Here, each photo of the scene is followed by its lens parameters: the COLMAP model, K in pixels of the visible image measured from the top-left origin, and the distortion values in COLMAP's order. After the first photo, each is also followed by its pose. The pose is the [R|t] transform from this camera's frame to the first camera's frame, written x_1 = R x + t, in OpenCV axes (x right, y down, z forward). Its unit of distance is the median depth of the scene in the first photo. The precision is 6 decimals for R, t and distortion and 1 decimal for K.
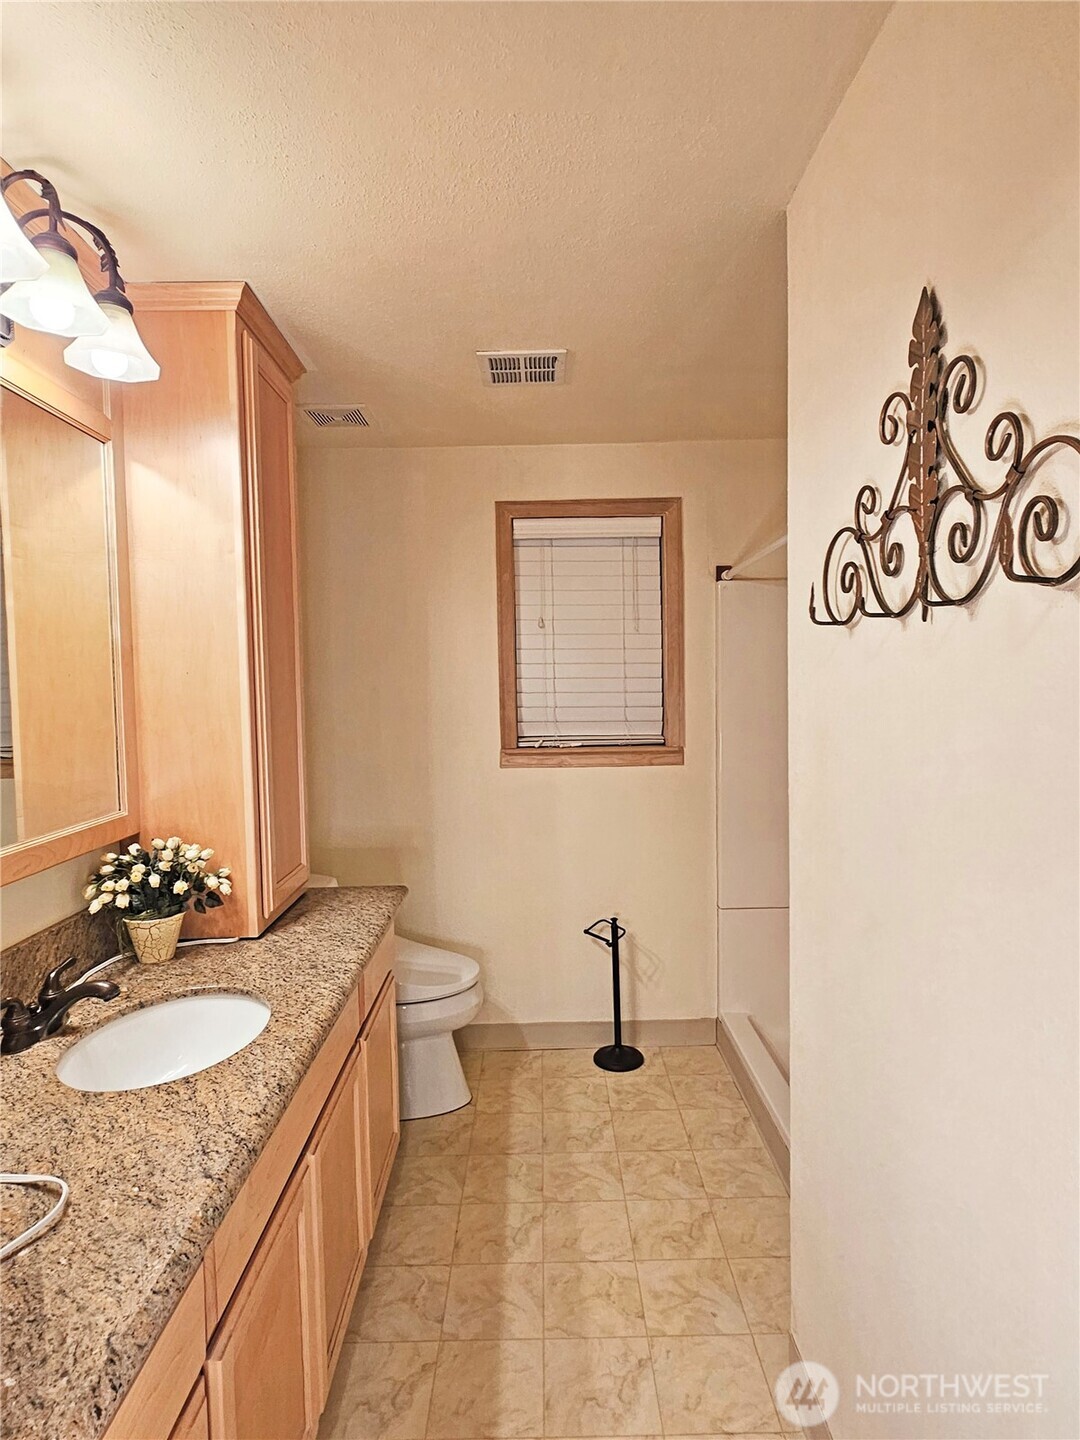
lens RADIAL K [[579.5, 0, 544.8], [0, 579.5, 720.6], [0, 0, 1]] dist [0.001145, -0.000091]
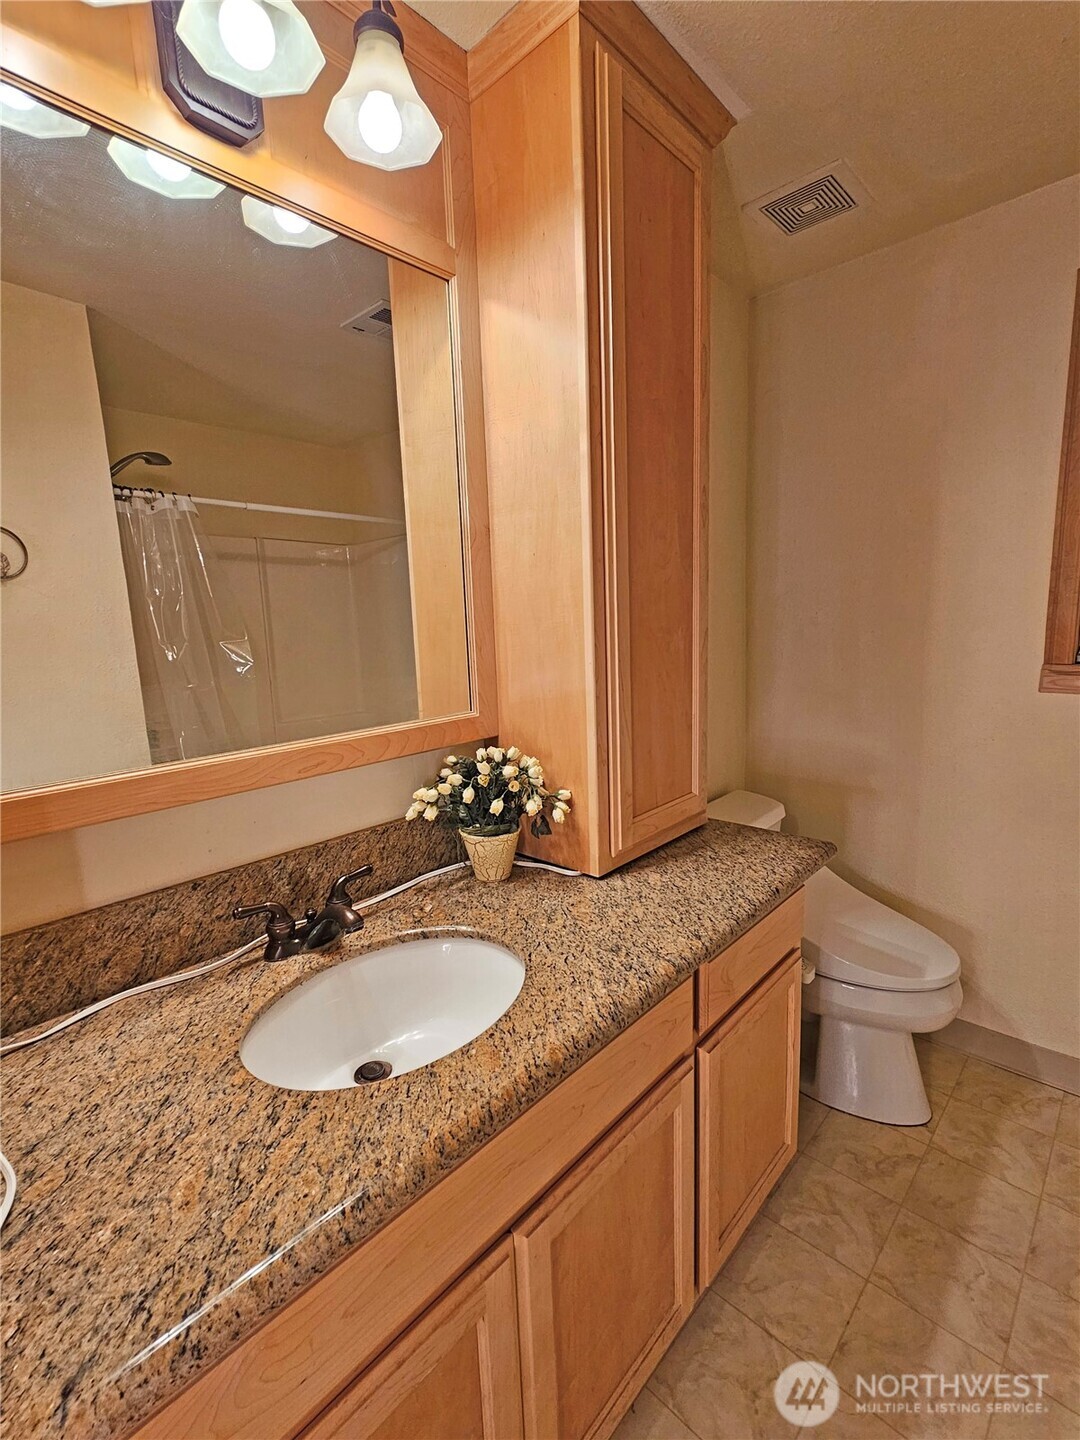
lens RADIAL K [[643.1, 0, 539.8], [0, 643.1, 724.1], [0, 0, 1]] dist [-0.003205, 0.000625]
pose [[0.733140, 0.103606, -0.672139, 0.037700], [0.000869, 0.988184, 0.153270, 0.019154], [0.680077, -0.112953, 0.724387, 0.327980]]
